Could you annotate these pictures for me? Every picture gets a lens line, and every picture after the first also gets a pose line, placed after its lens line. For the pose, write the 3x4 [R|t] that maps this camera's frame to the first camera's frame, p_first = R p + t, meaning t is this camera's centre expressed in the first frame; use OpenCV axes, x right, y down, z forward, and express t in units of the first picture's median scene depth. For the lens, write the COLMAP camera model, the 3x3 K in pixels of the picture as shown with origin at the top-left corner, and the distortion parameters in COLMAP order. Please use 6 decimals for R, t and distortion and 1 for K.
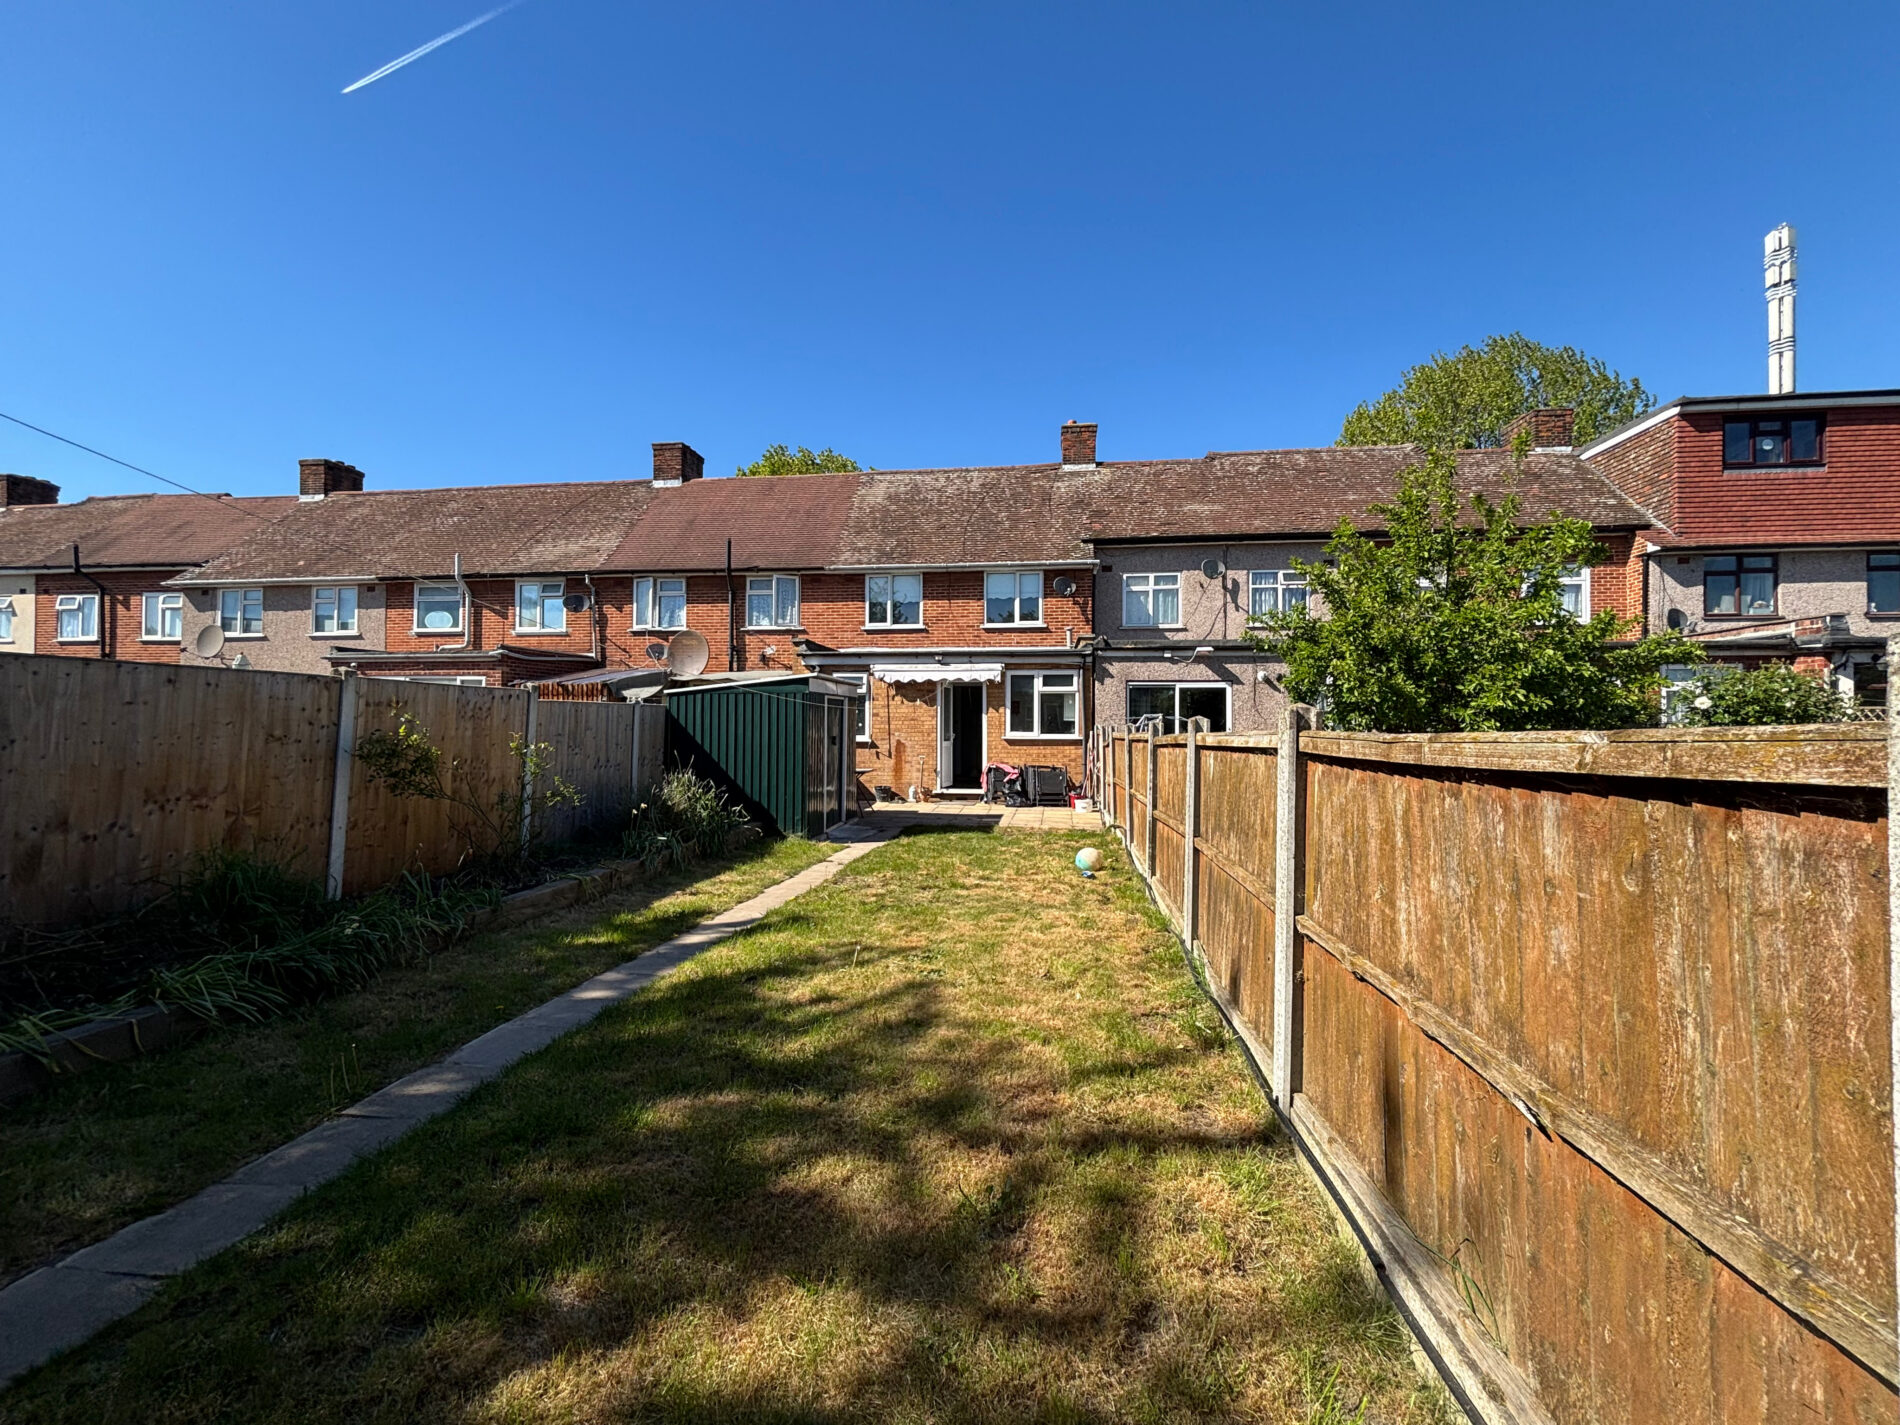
lens RADIAL K [[766.9, 0, 953.0], [0, 766.9, 714.2], [0, 0, 1]] dist [-0.002257, 0.000265]
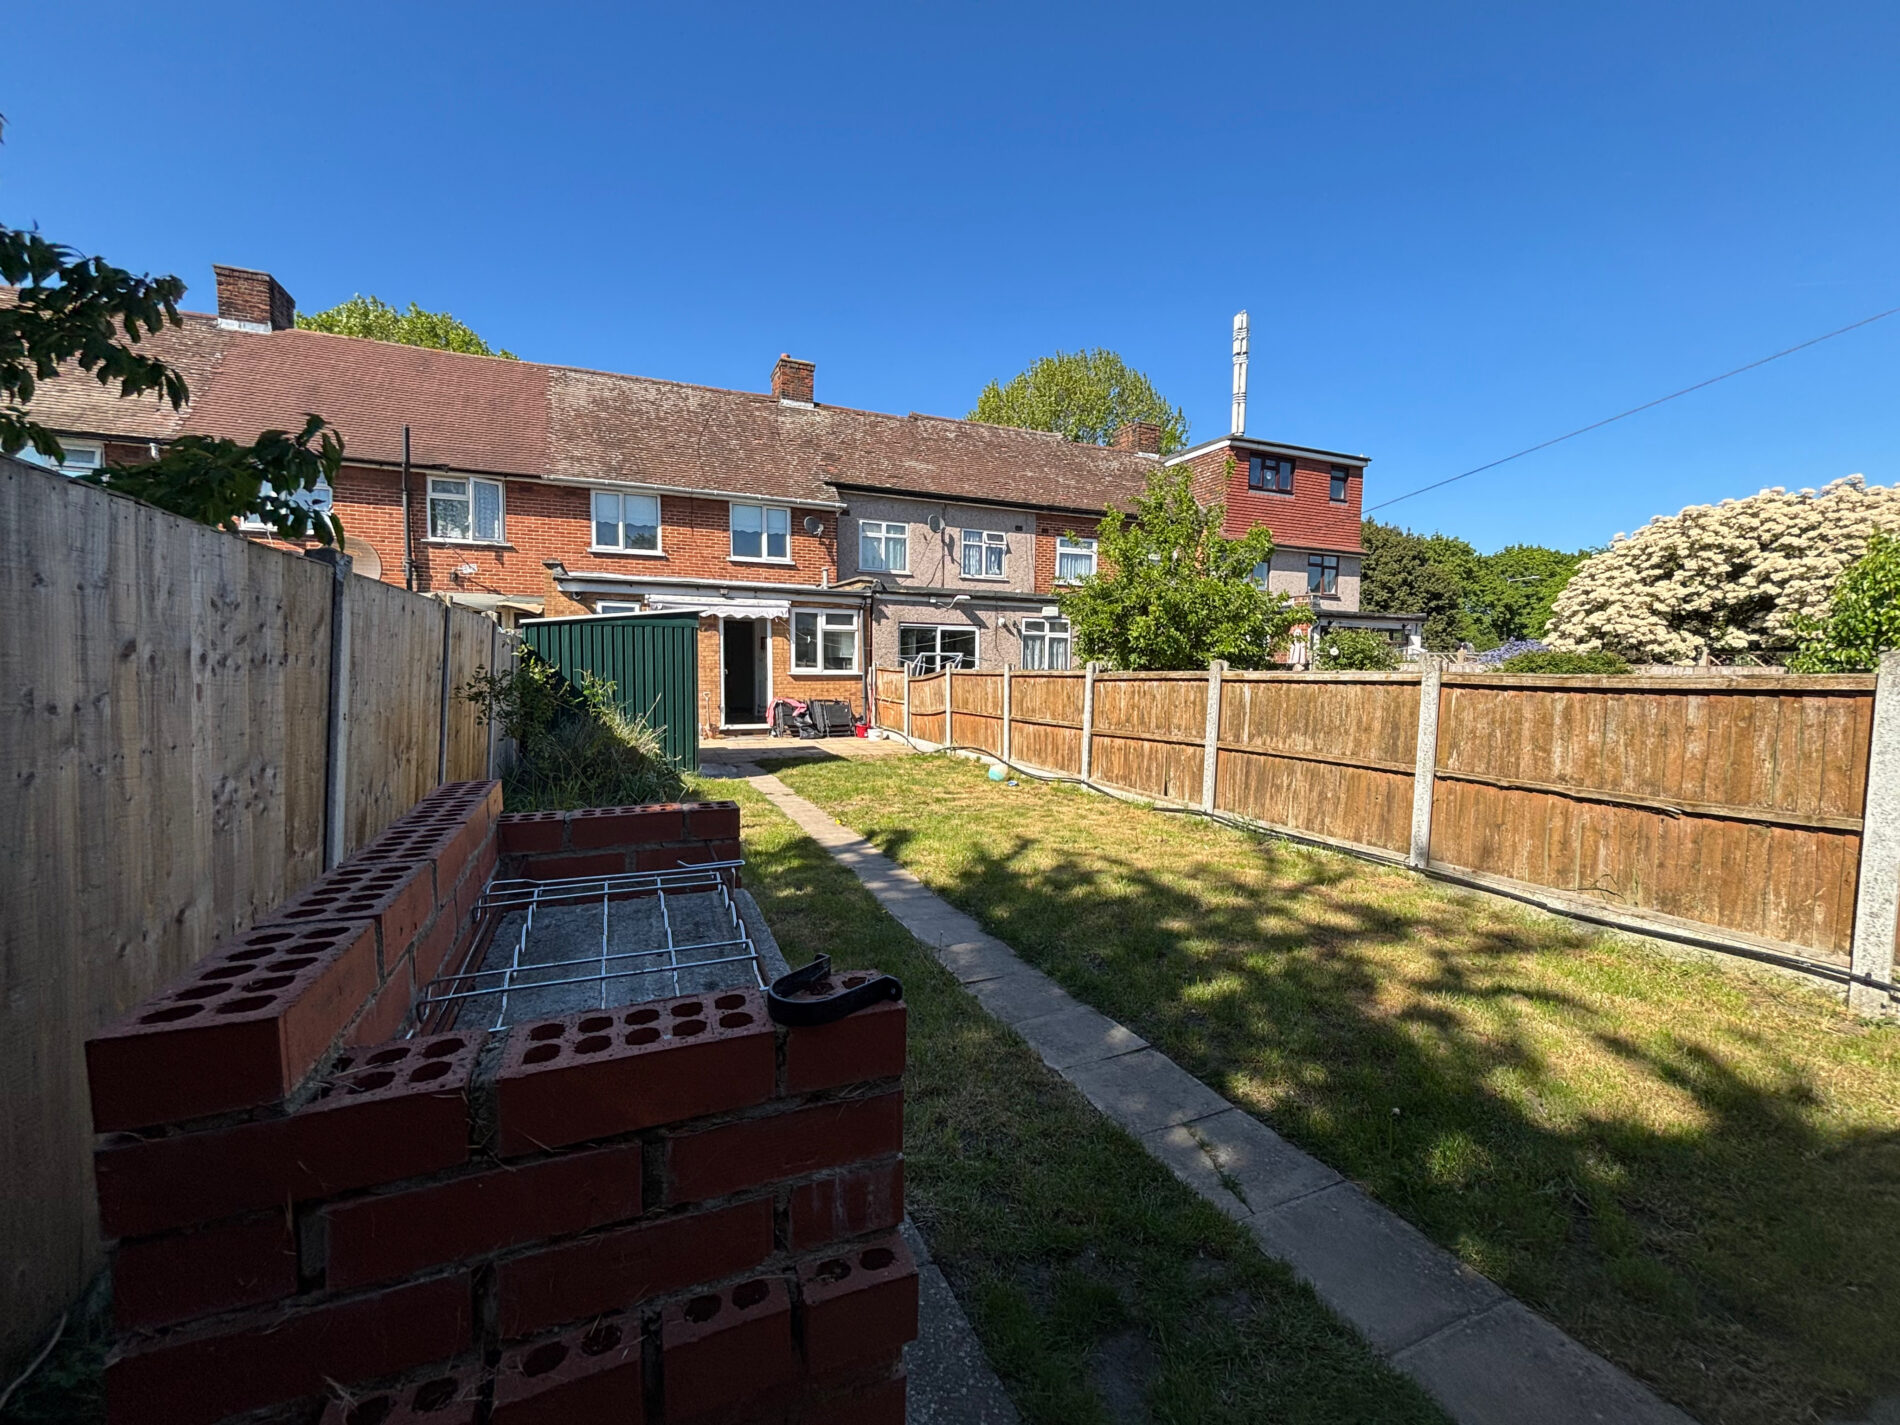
lens RADIAL K [[761.3, 0, 954.1], [0, 761.3, 717.8], [0, 0, 1]] dist [0.023393, -0.022434]
pose [[0.857314, -0.032117, 0.513791, -0.249084], [-0.014583, 0.996136, 0.086602, -0.001582], [-0.514588, -0.081738, 0.853533, 0.001957]]
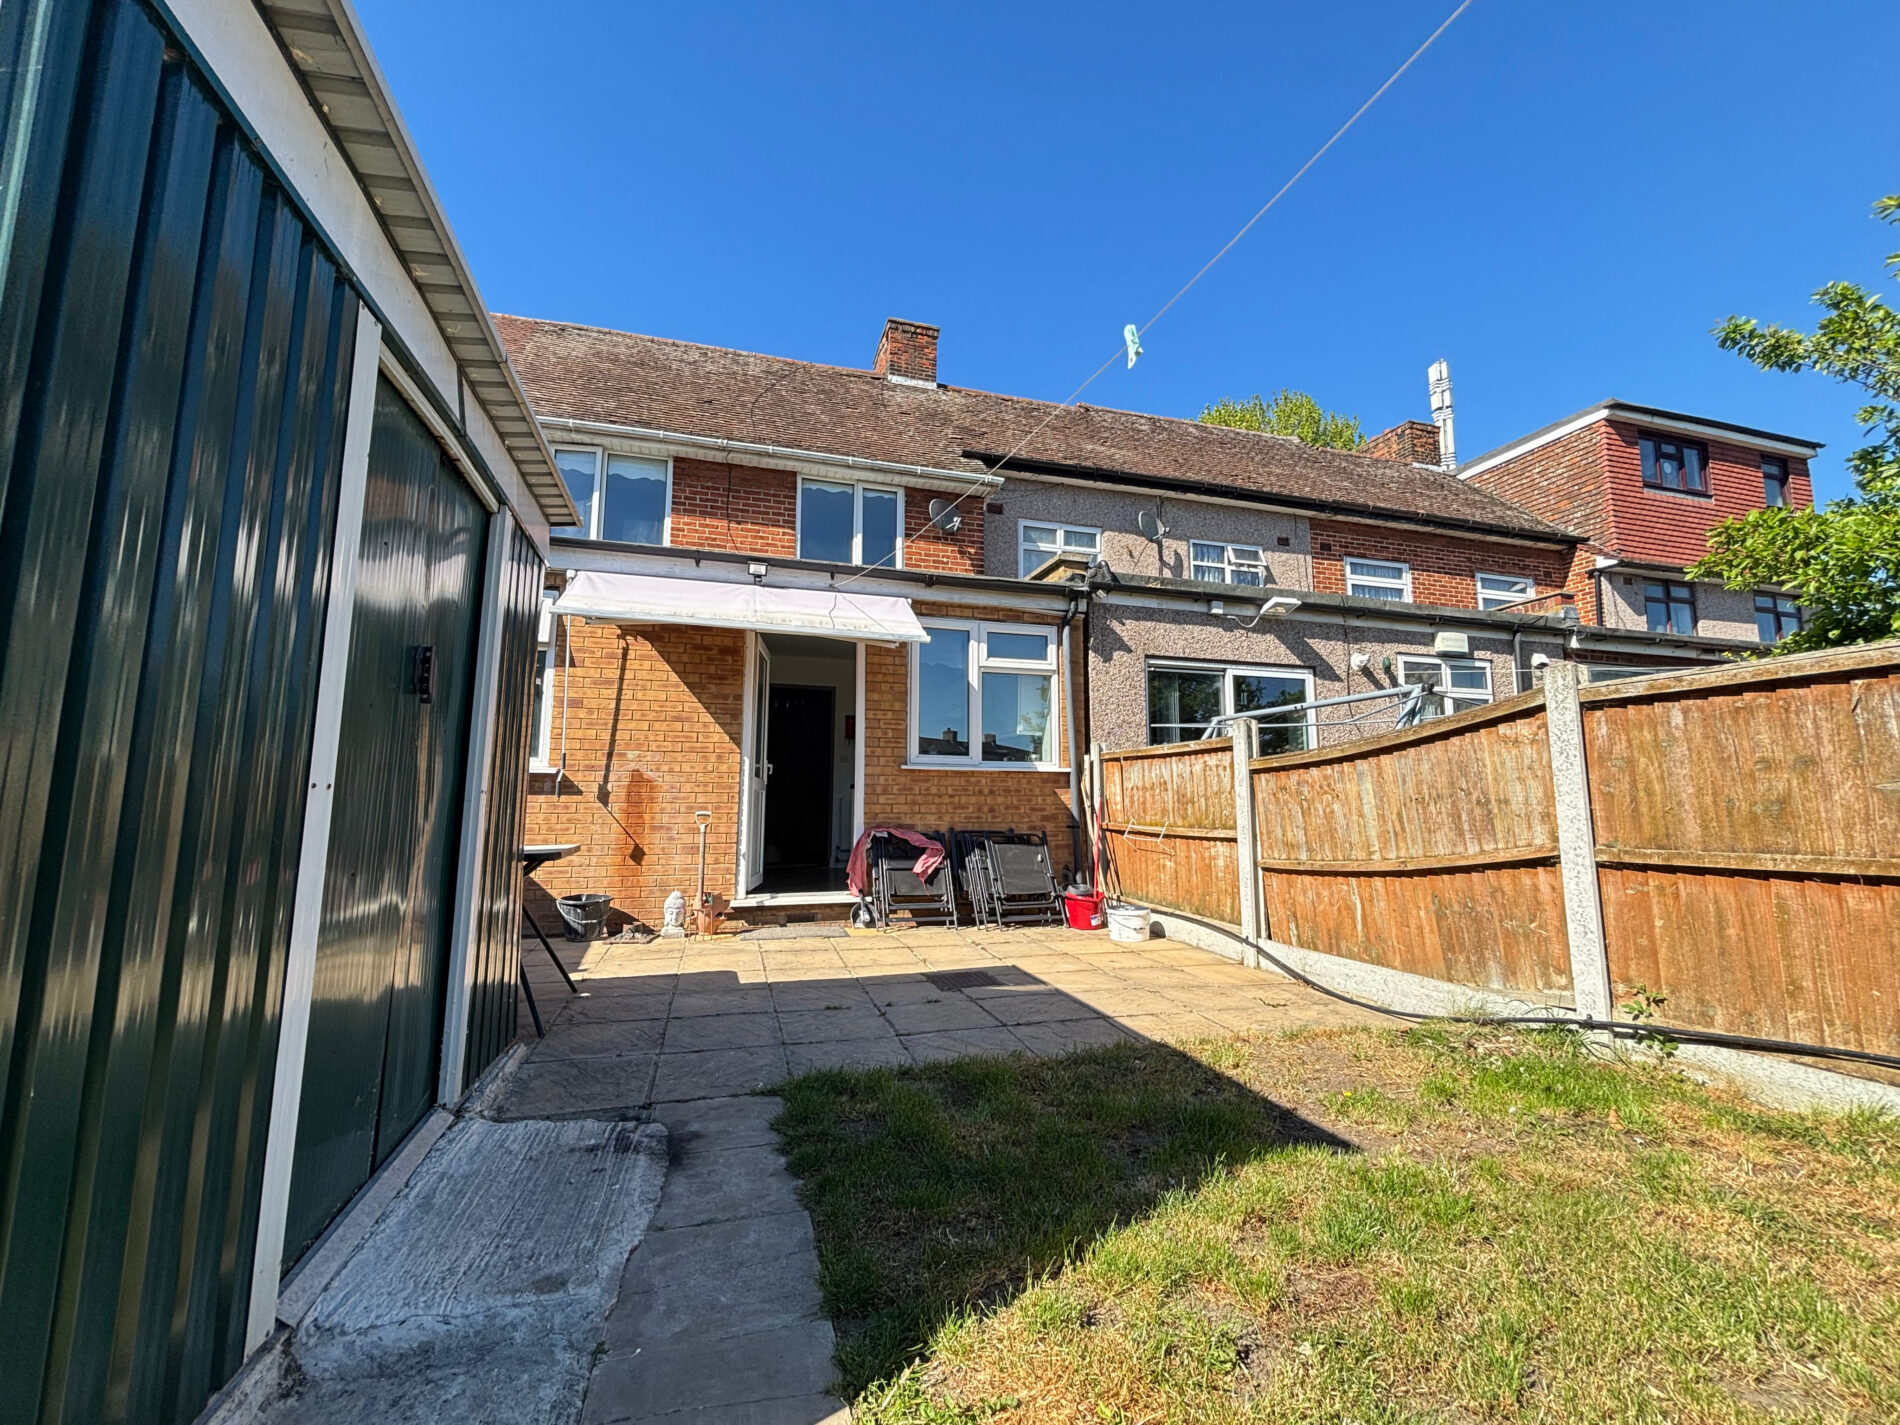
lens RADIAL K [[772.1, 0, 946.4], [0, 772.1, 715.2], [0, 0, 1]] dist [0.000220, 0.000155]
pose [[0.917159, 0.046529, 0.395796, -0.078390], [-0.005036, 0.994435, -0.105234, 0.042608], [-0.398490, 0.094523, 0.912289, 0.537117]]
